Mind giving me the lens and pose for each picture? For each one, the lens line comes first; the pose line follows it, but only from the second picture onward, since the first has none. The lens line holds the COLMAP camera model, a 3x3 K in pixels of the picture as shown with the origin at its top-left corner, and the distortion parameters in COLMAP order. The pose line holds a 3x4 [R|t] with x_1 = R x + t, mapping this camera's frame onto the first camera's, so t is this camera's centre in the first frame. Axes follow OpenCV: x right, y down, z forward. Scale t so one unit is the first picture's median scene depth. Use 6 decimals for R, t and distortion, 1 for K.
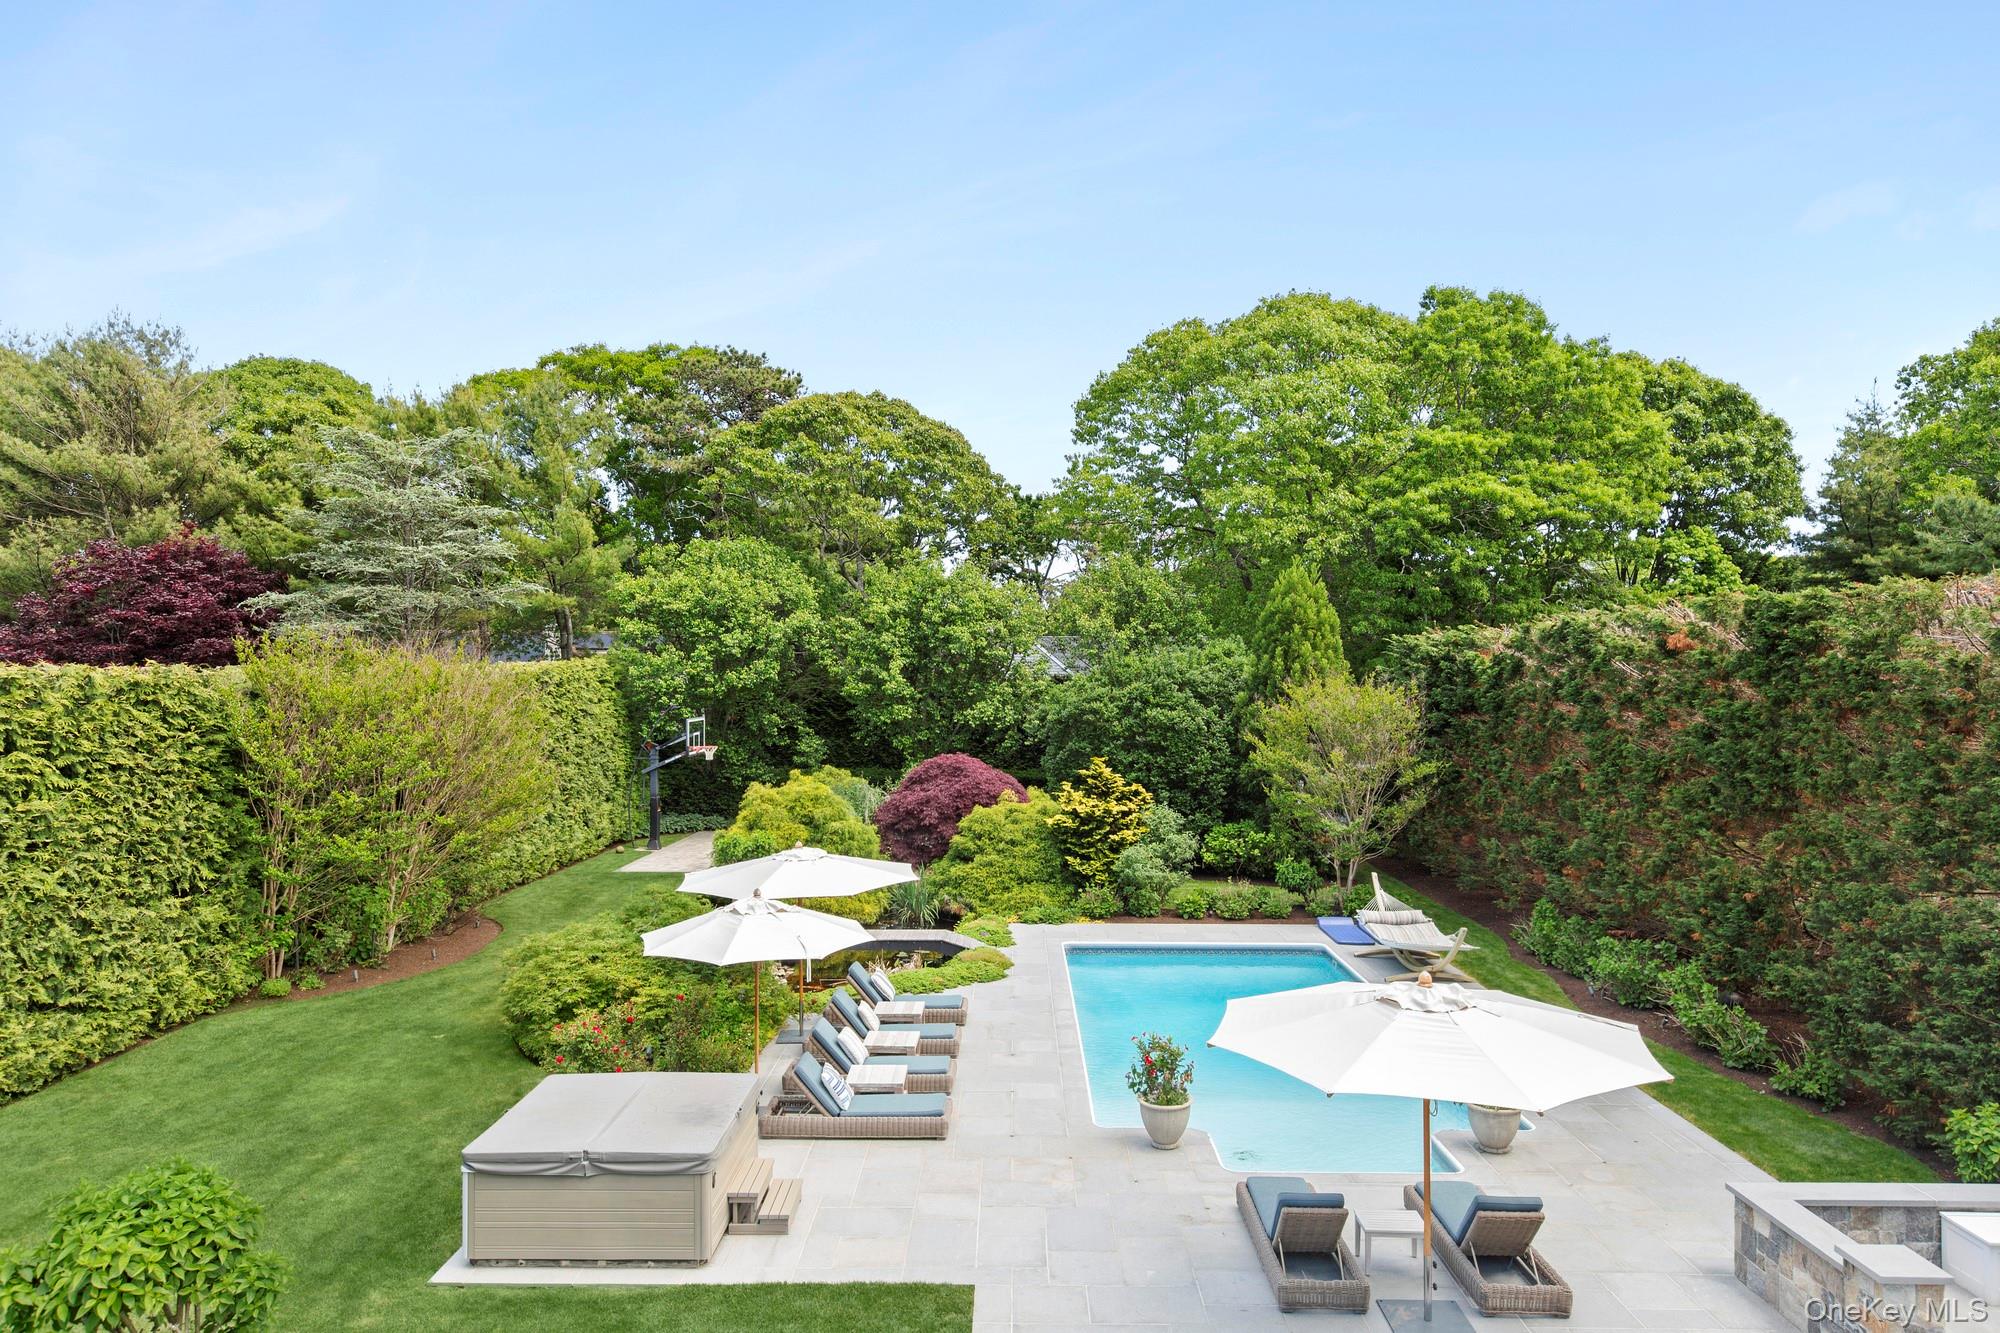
lens RADIAL K [[1283.4, 0, 985.7], [0, 1283.4, 626.2], [0, 0, 1]] dist [0.042717, 0.002642]
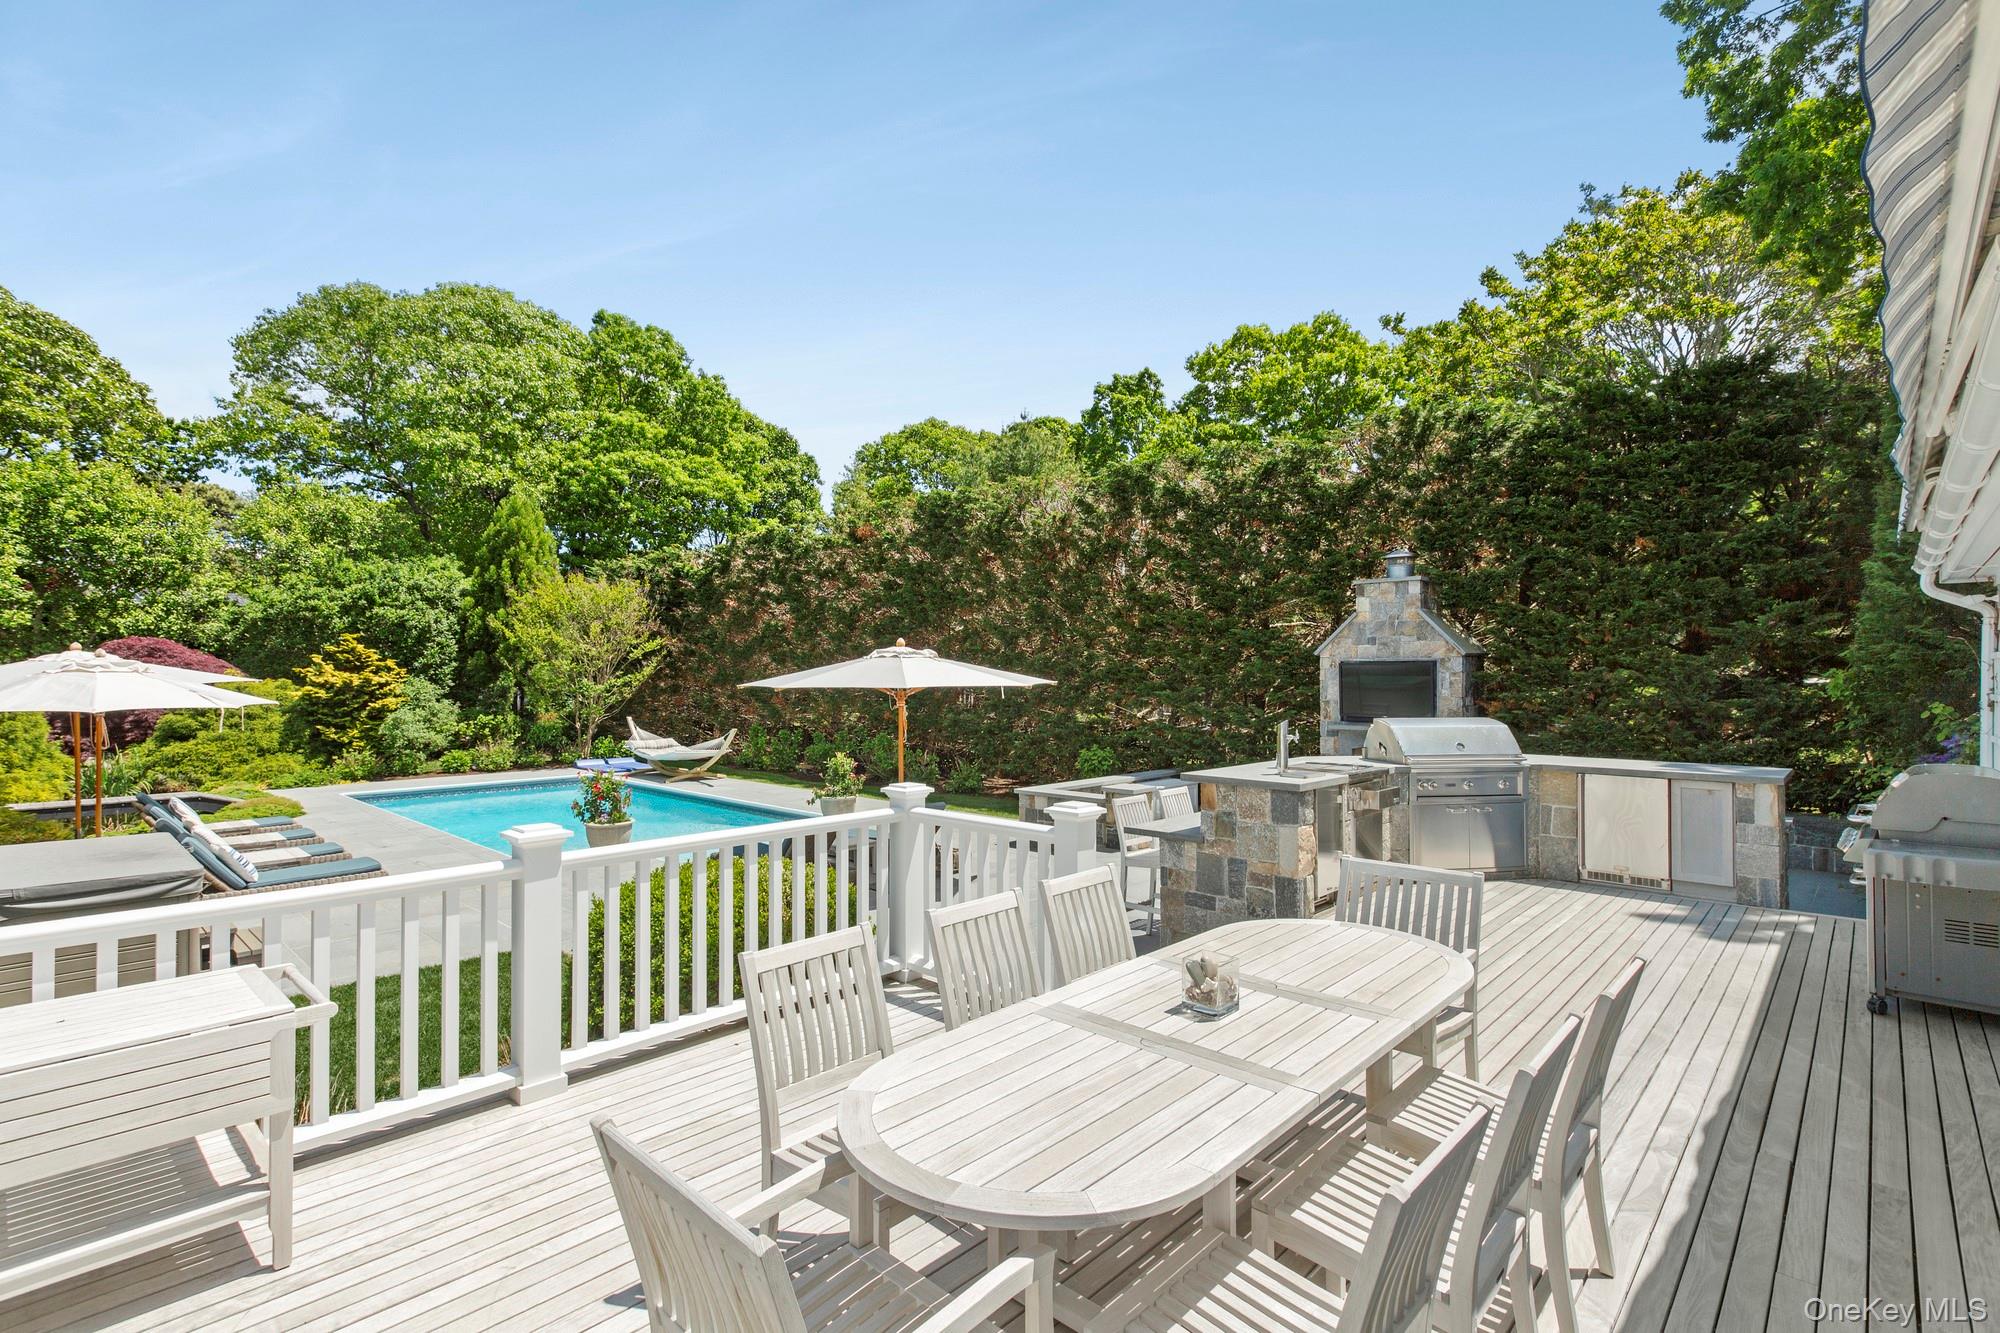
lens RADIAL K [[950.9, 0, 1005.3], [0, 950.9, 652.4], [0, 0, 1]] dist [-0.004366, -0.001675]
pose [[0.672601, 0.012638, 0.739898, -0.086848], [-0.024651, 0.999682, 0.005334, 0.070031], [-0.739595, -0.021827, 0.672698, 0.062107]]
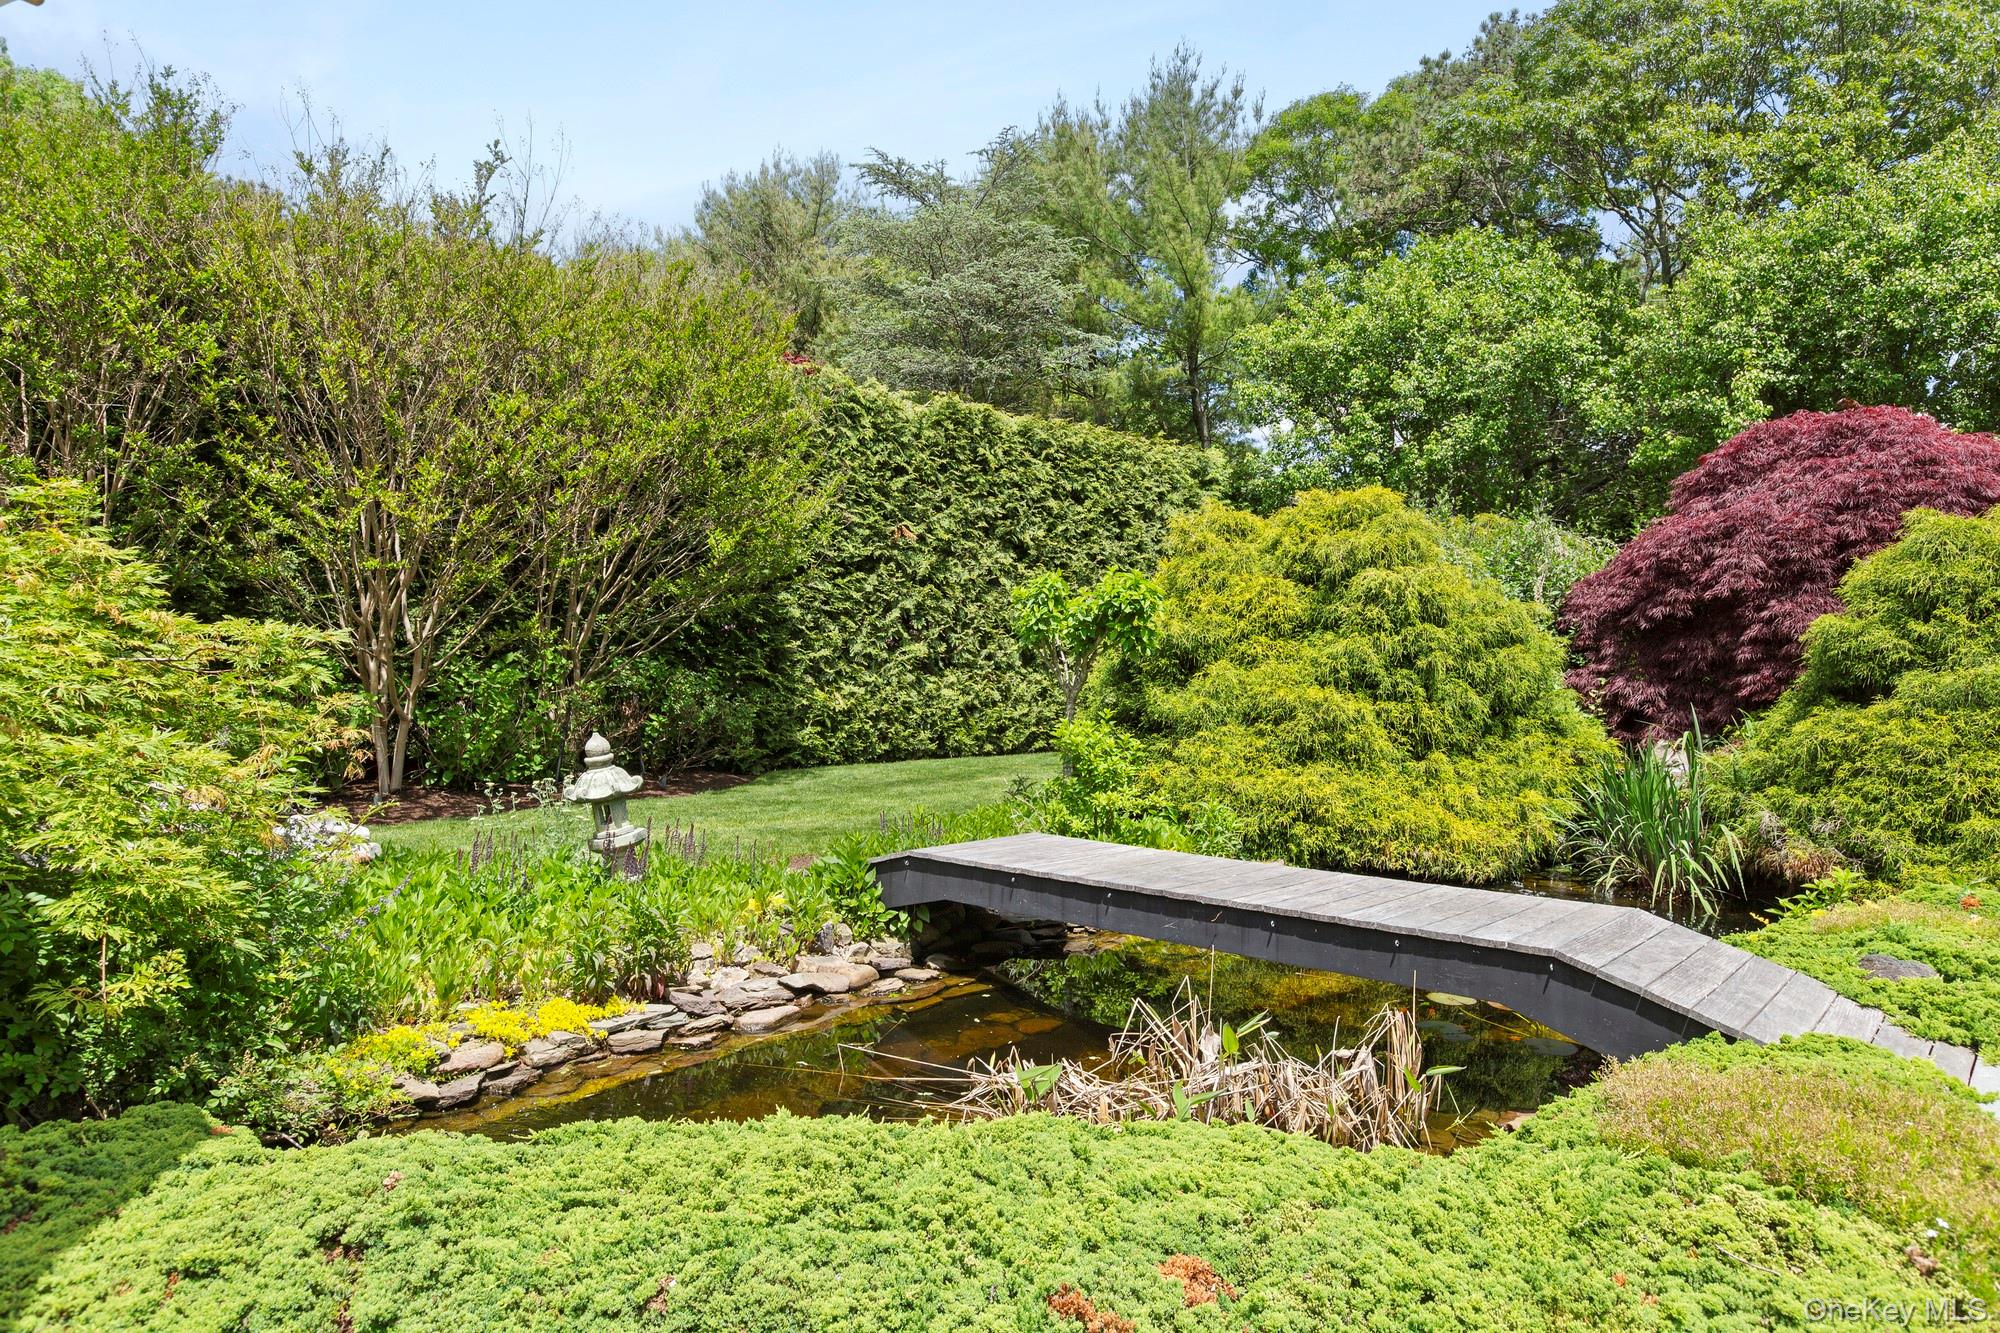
lens RADIAL K [[1231.3, 0, 1004.7], [0, 1231.3, 663.9], [0, 0, 1]] dist [-0.004321, -0.001033]
pose [[0.768087, 0.001348, -0.640344, 0.007874], [0.016785, 0.999612, 0.022237, 0.116187], [0.640125, -0.027828, 0.767767, 0.479864]]
